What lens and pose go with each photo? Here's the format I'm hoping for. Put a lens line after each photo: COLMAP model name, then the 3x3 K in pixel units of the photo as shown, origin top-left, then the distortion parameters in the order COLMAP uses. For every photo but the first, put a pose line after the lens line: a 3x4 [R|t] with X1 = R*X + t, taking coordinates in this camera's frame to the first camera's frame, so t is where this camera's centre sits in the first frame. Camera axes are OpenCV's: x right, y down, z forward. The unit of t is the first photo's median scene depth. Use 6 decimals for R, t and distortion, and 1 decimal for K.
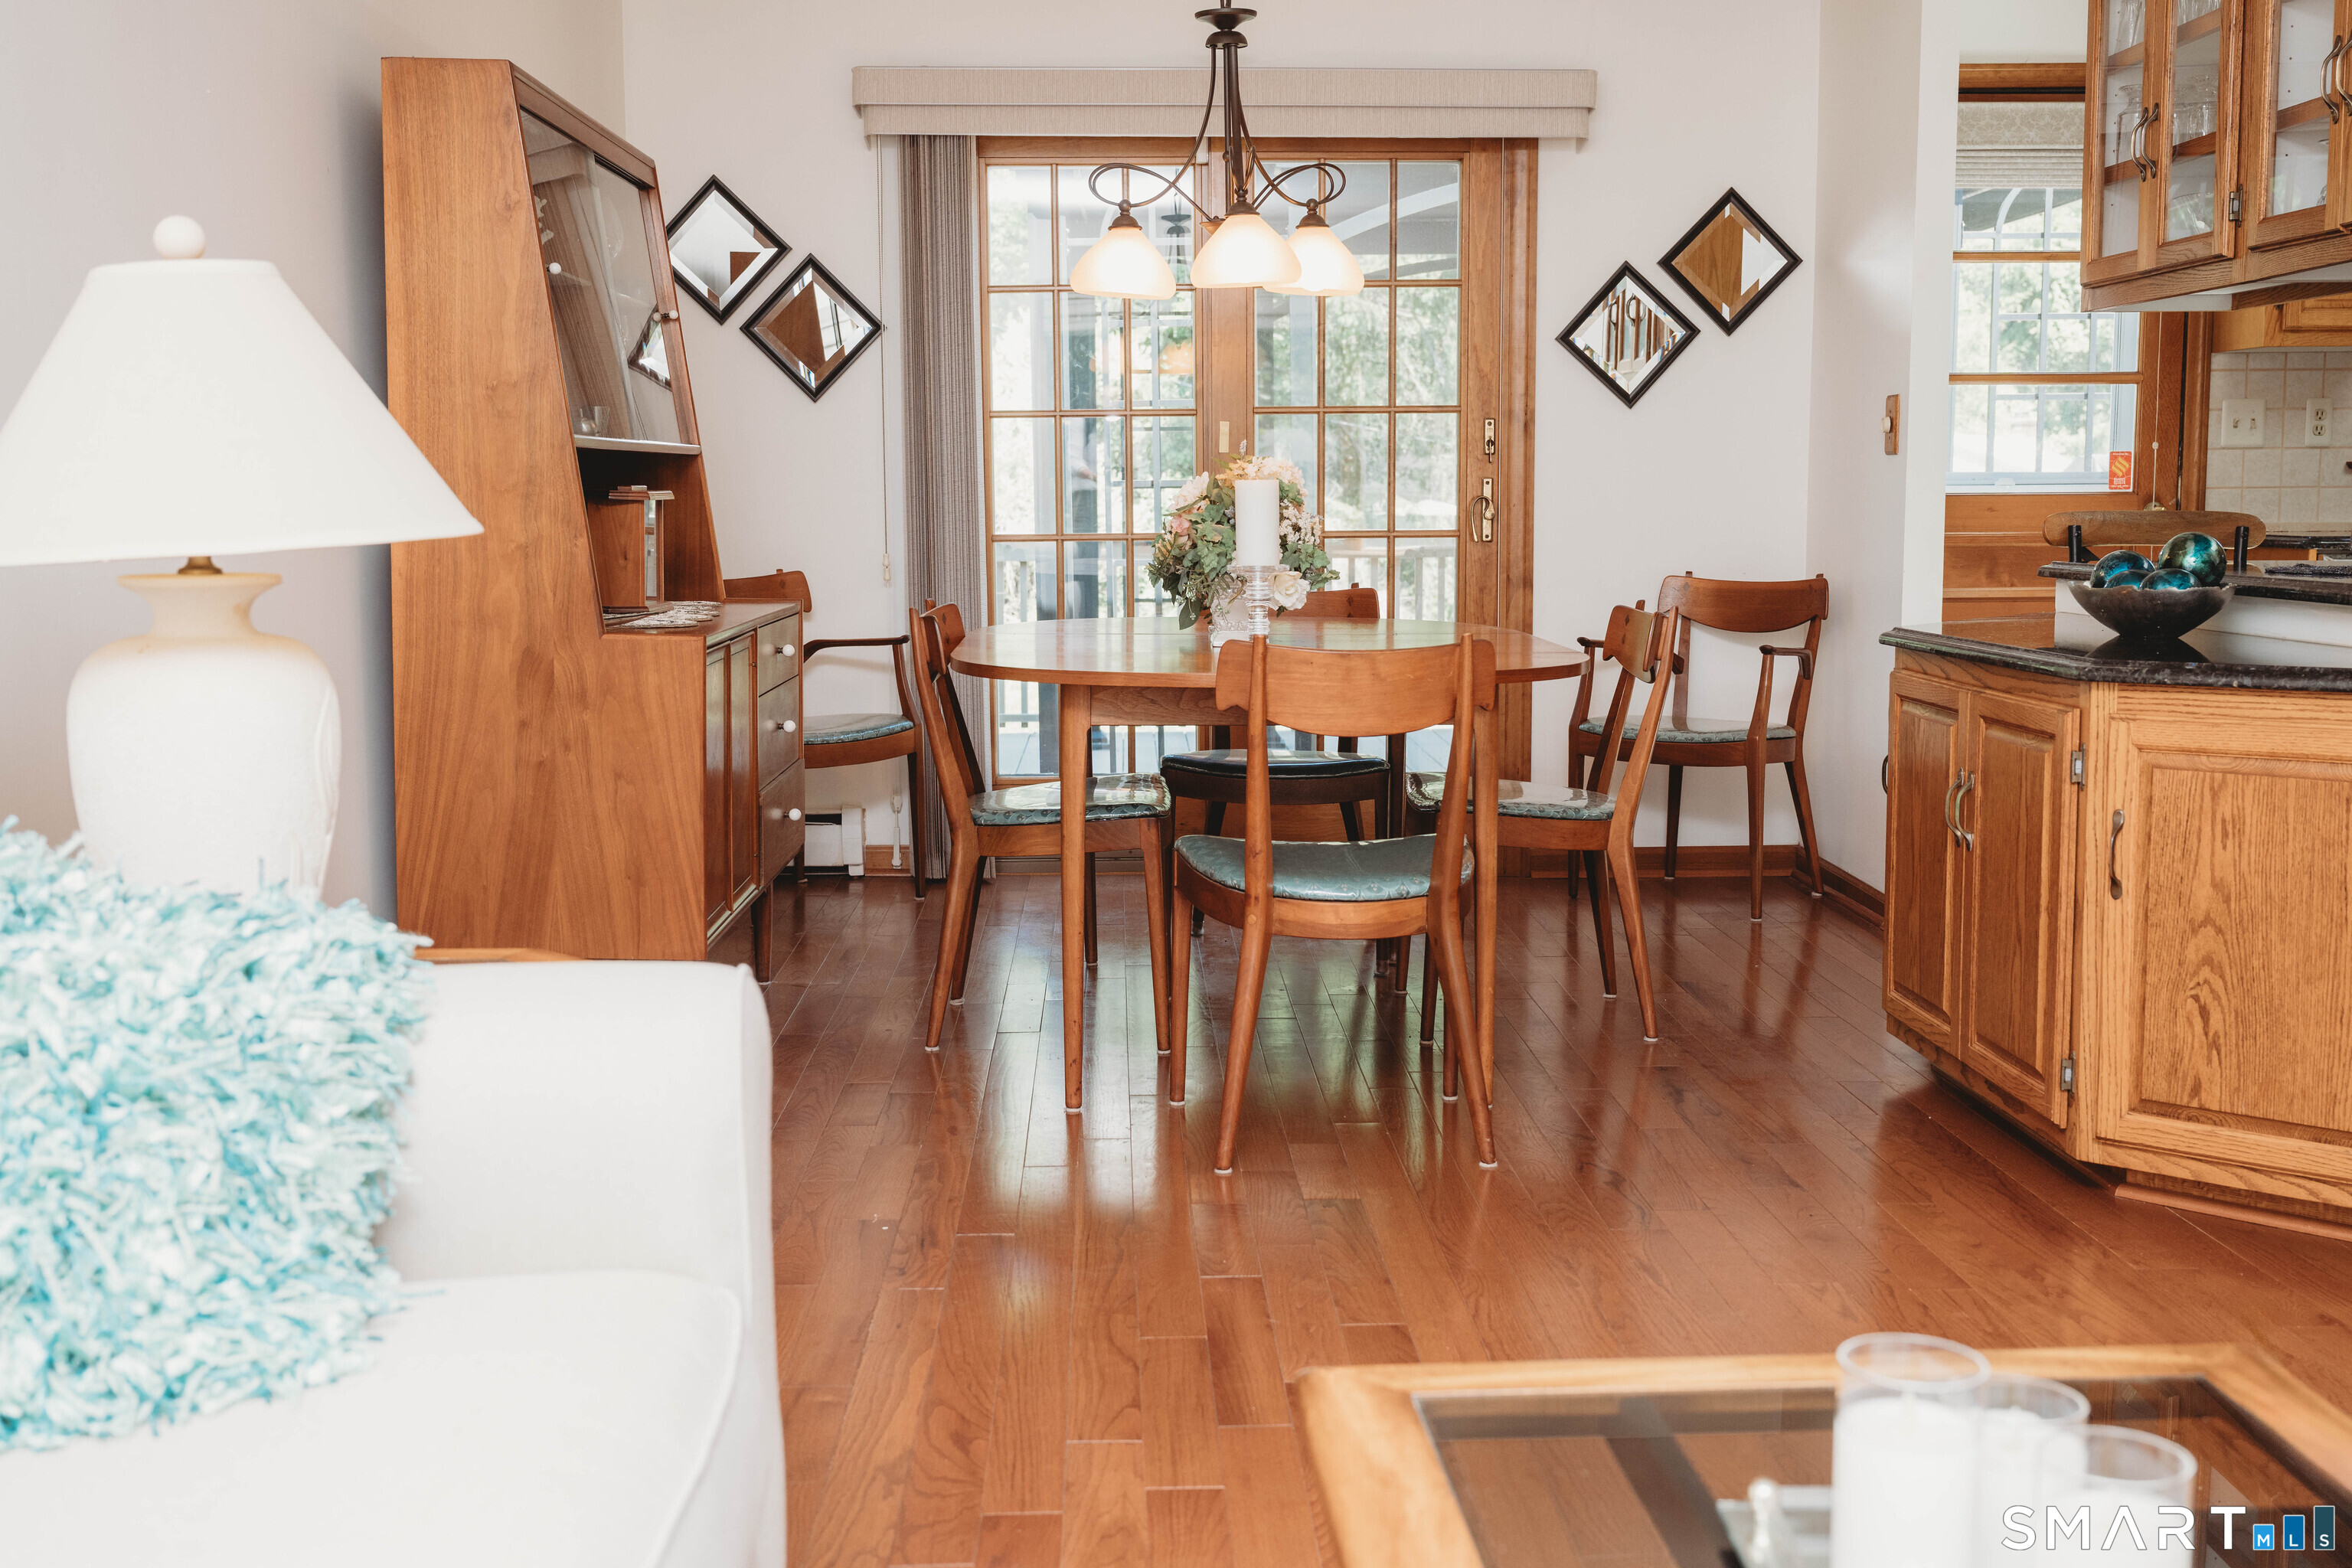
lens RADIAL K [[2441.2, 0, 1178.7], [0, 2441.2, 752.9], [0, 0, 1]] dist [-0.005746, 0.005949]
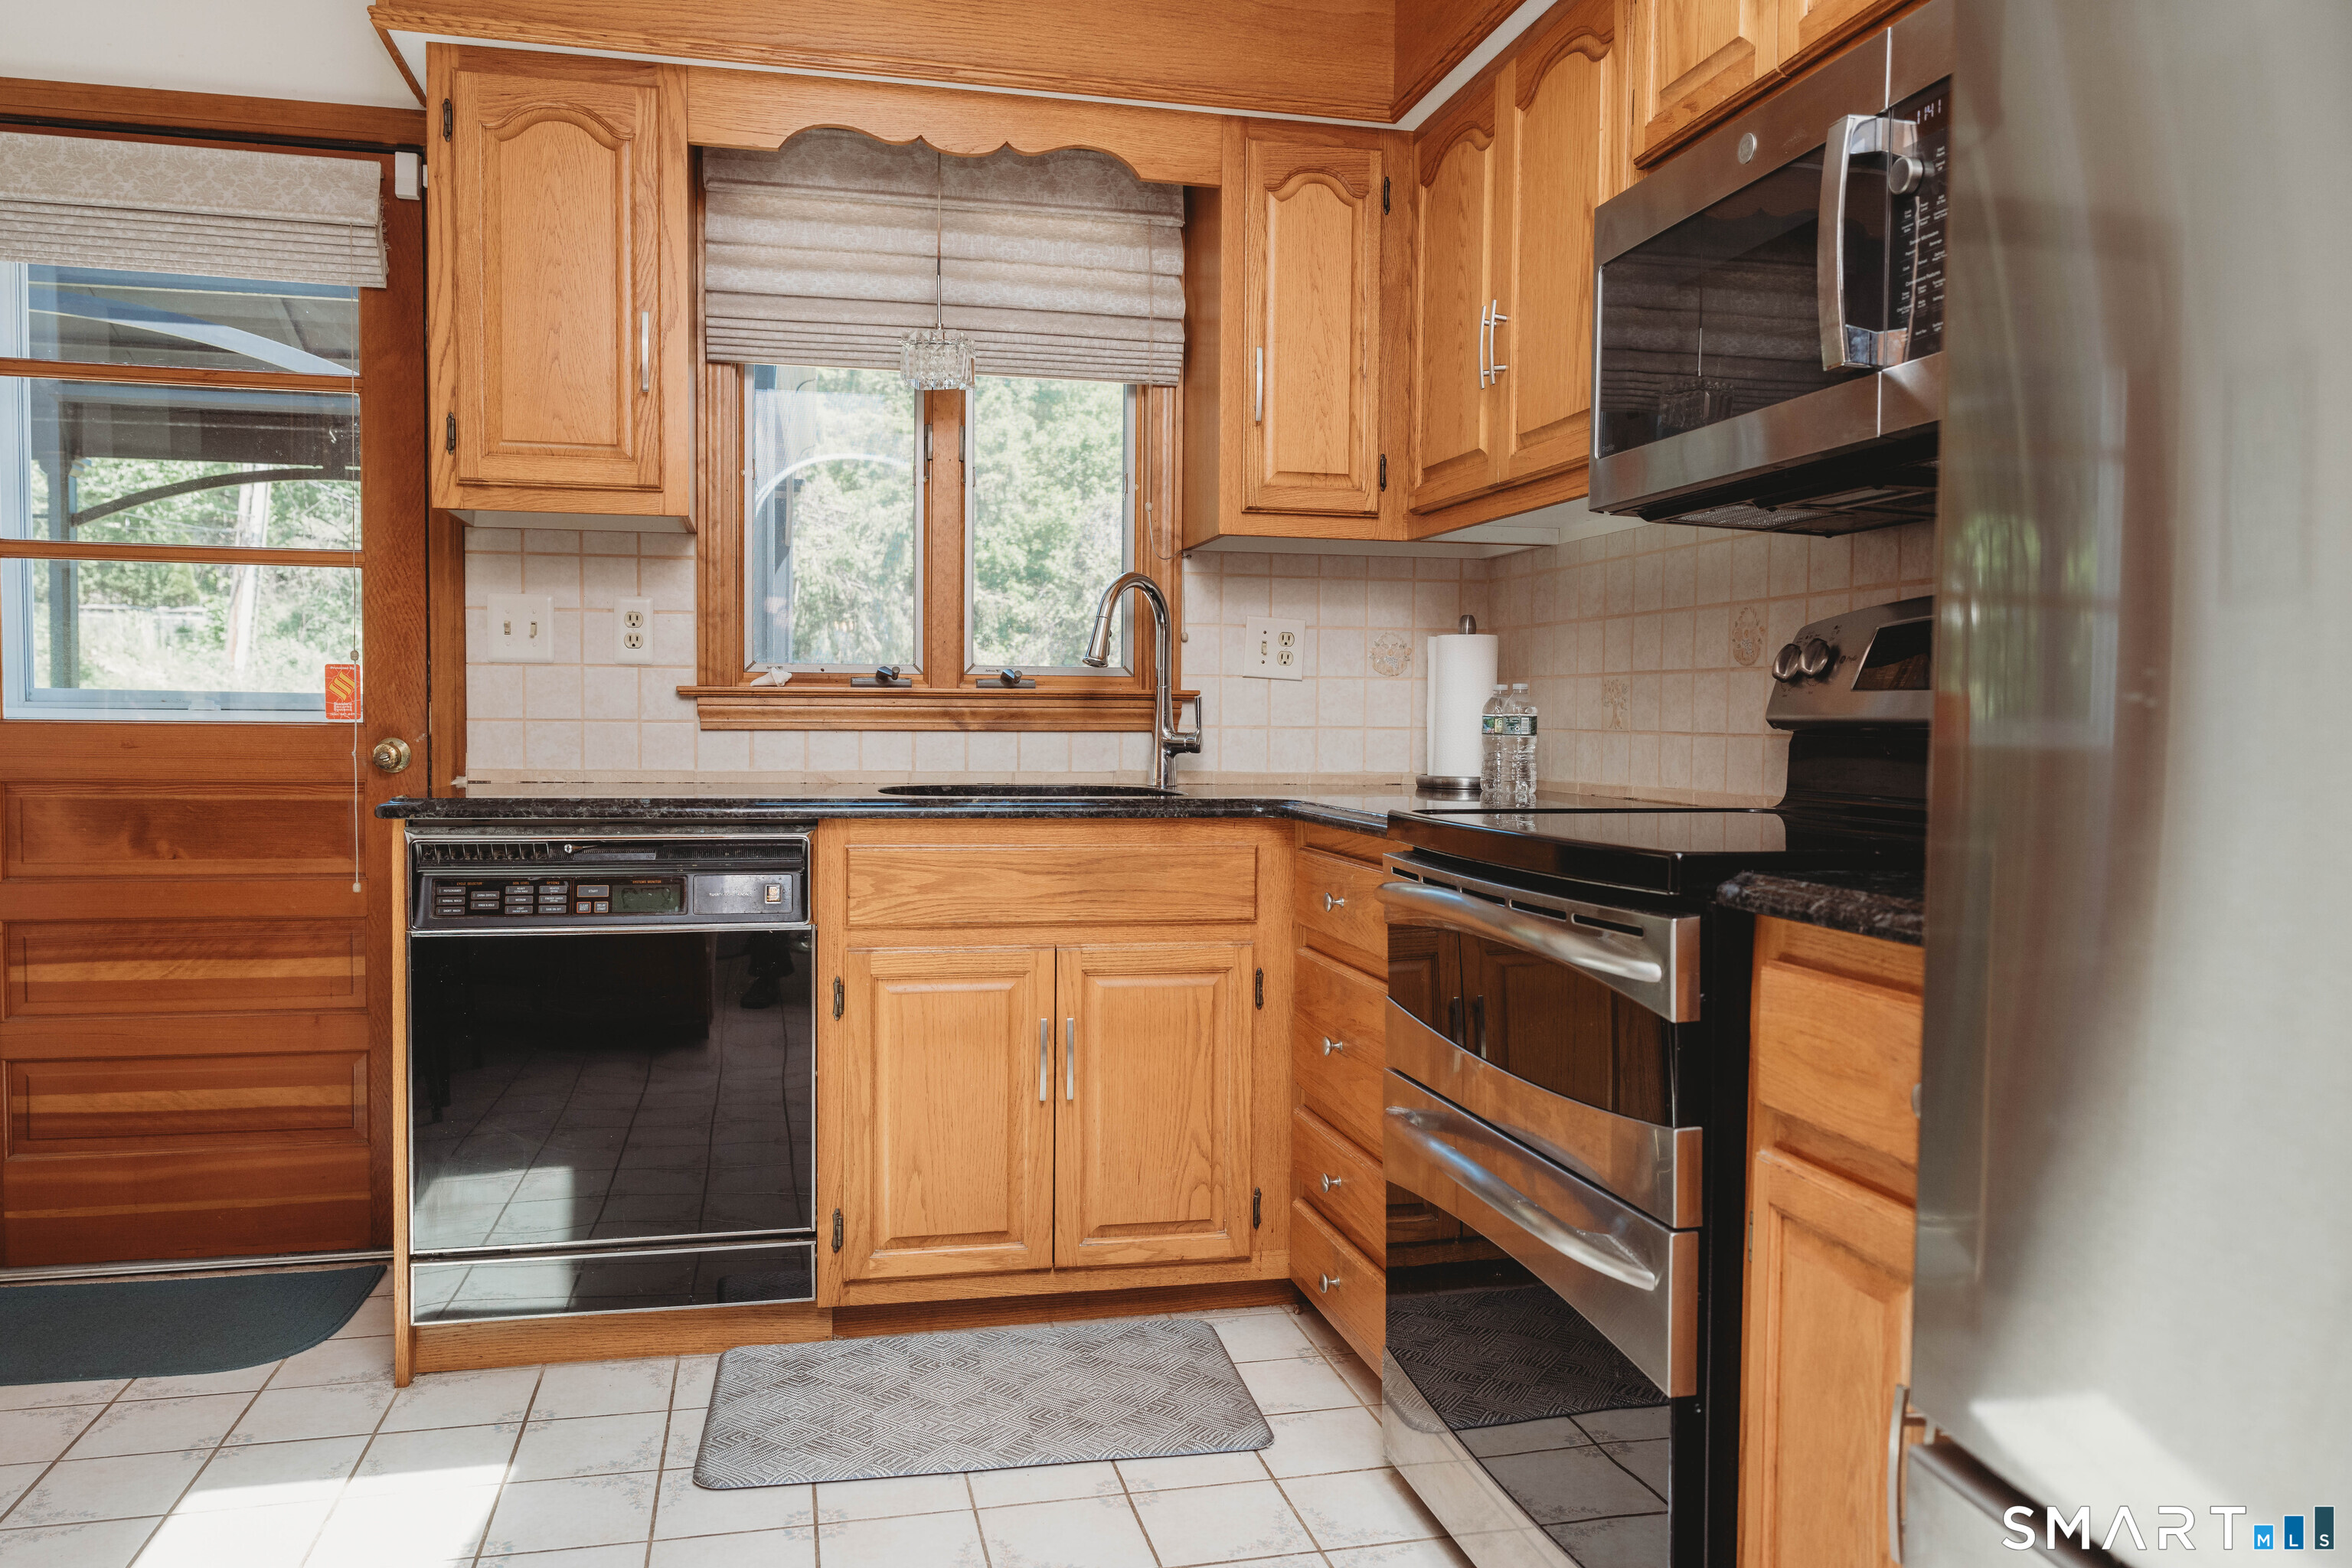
lens RADIAL K [[1683.3, 0, 1171.9], [0, 1683.3, 777.7], [0, 0, 1]] dist [-0.000155, 0.000912]
pose [[0.982581, 0.010234, 0.185554, 0.820813], [0.002439, 0.997686, -0.067943, -0.091052], [-0.185820, 0.067212, 0.980282, 0.762014]]
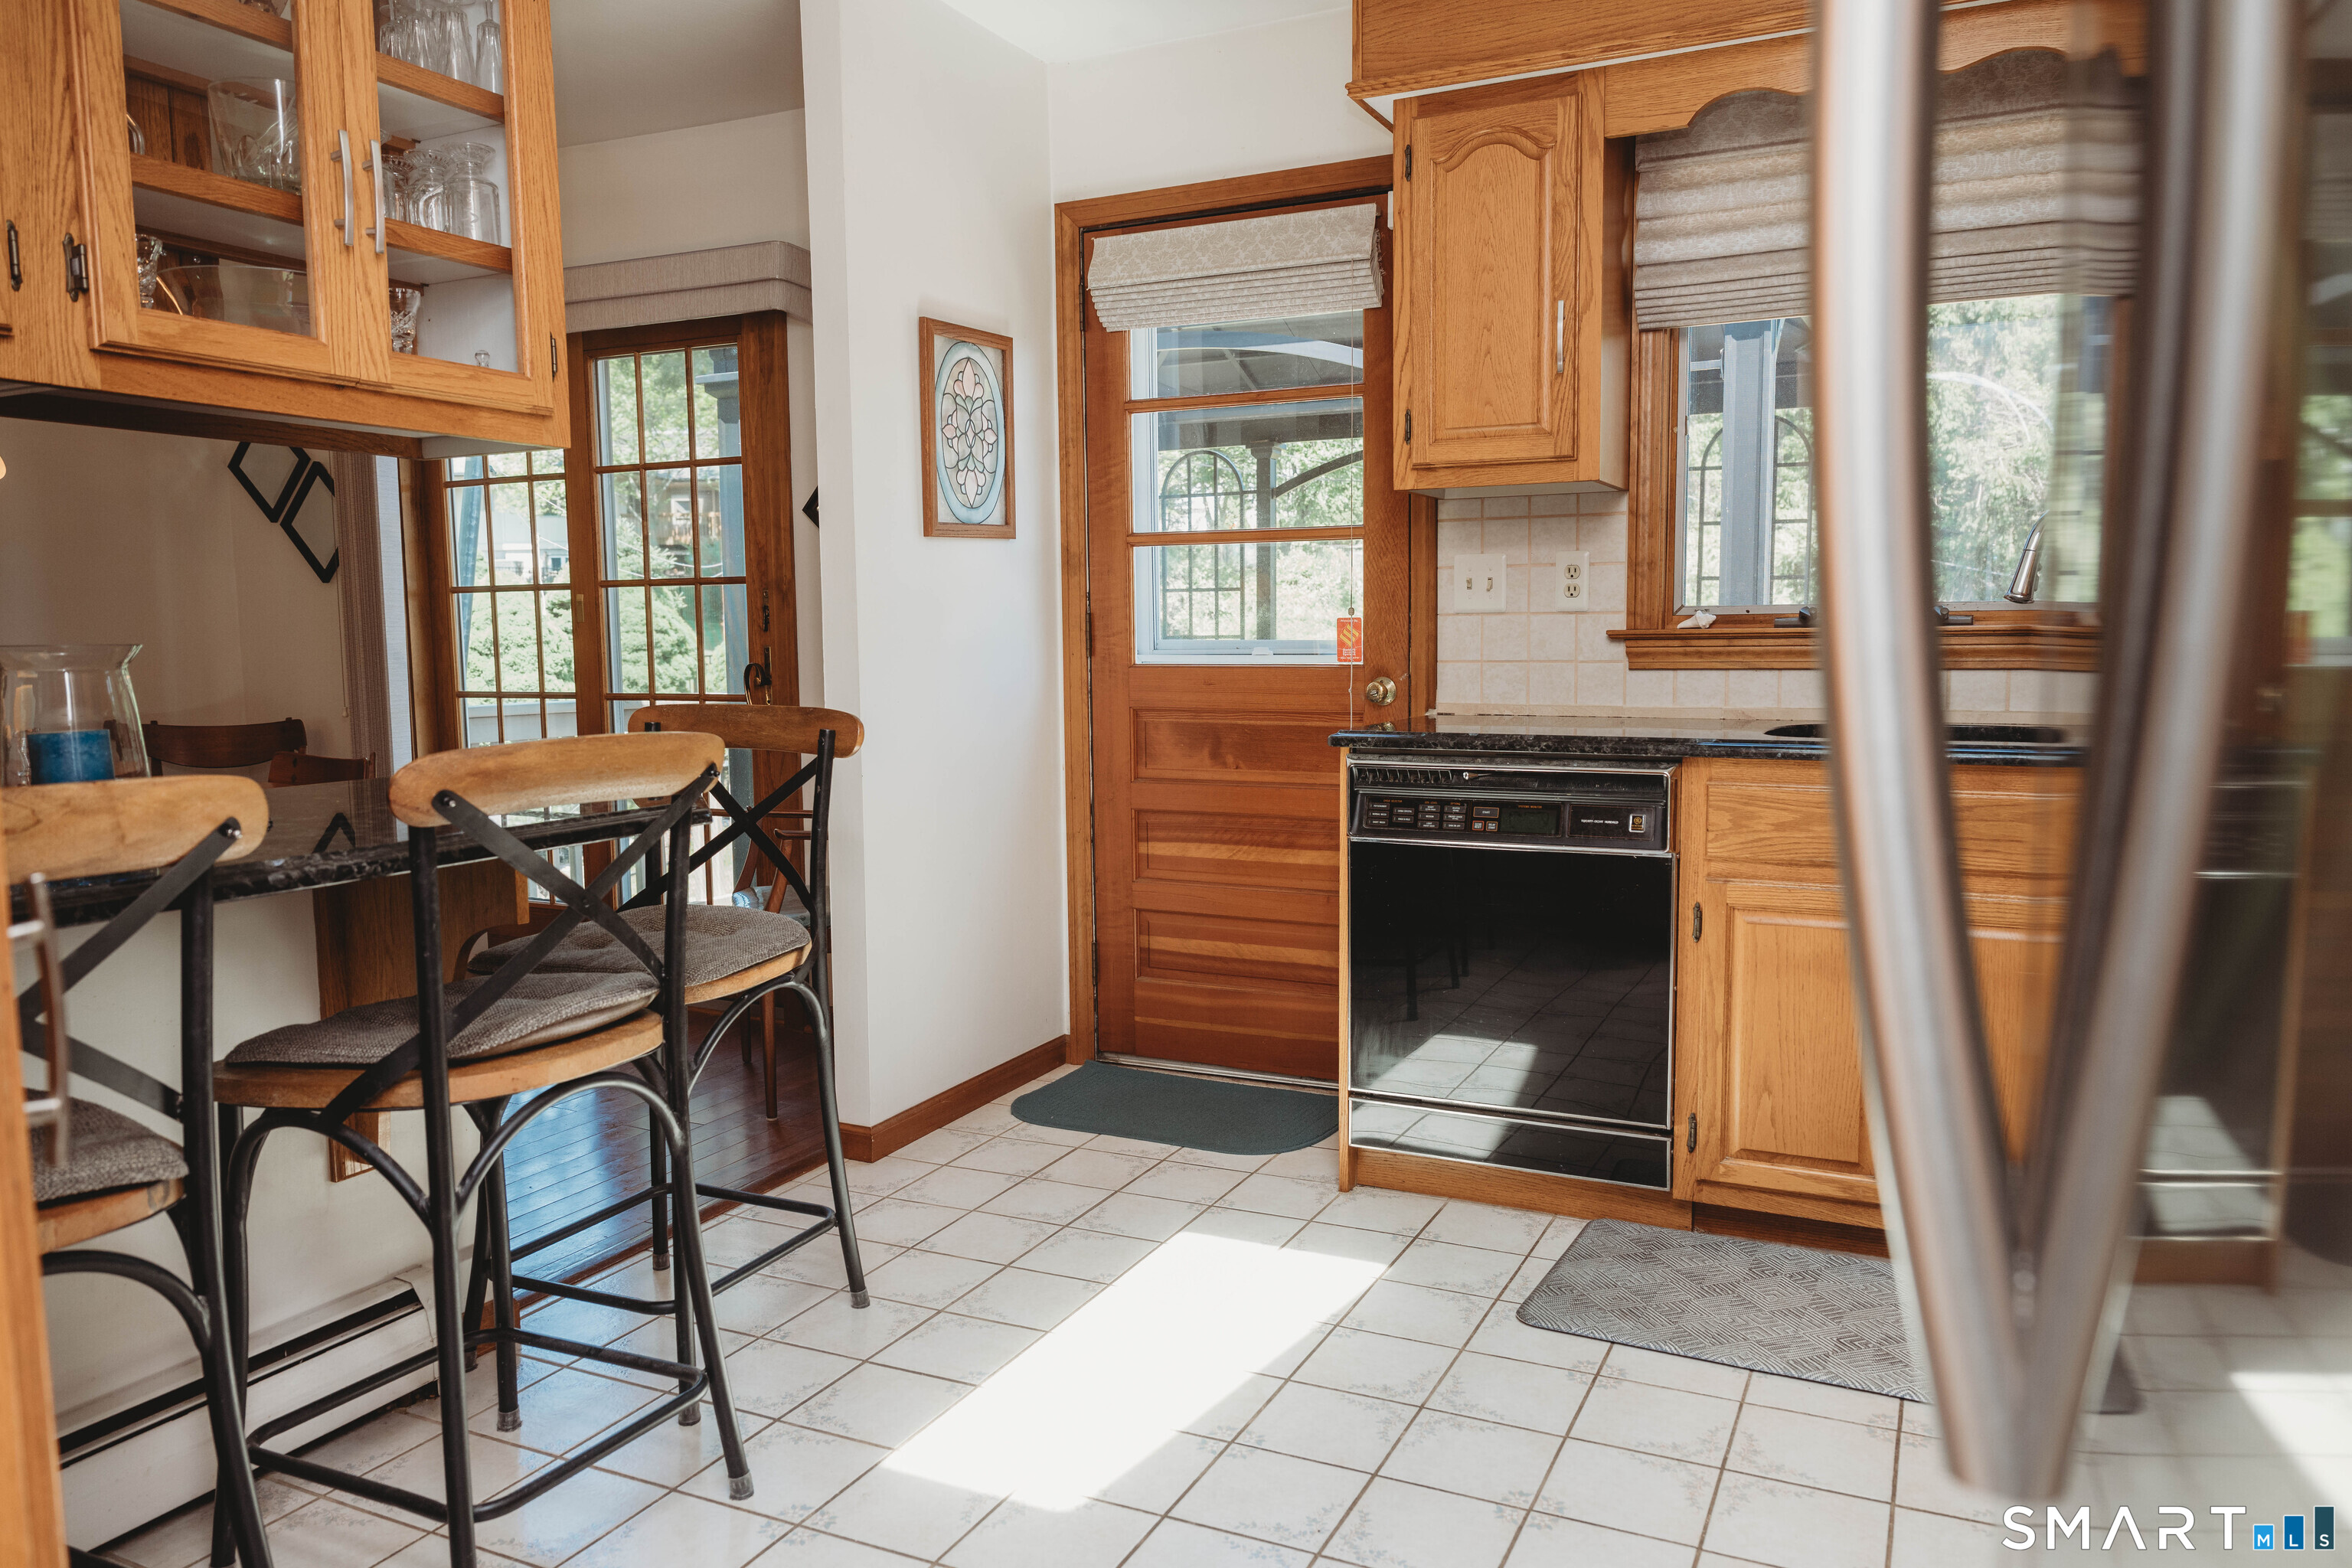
lens RADIAL K [[1610.1, 0, 1176.0], [0, 1610.1, 784.0], [0, 0, 1]] dist [0.005226, -0.004825]
pose [[0.882154, 0.044474, -0.468857, 0.933349], [-0.047199, 0.998868, 0.005943, -0.101847], [0.468590, 0.016887, 0.883254, 0.729734]]
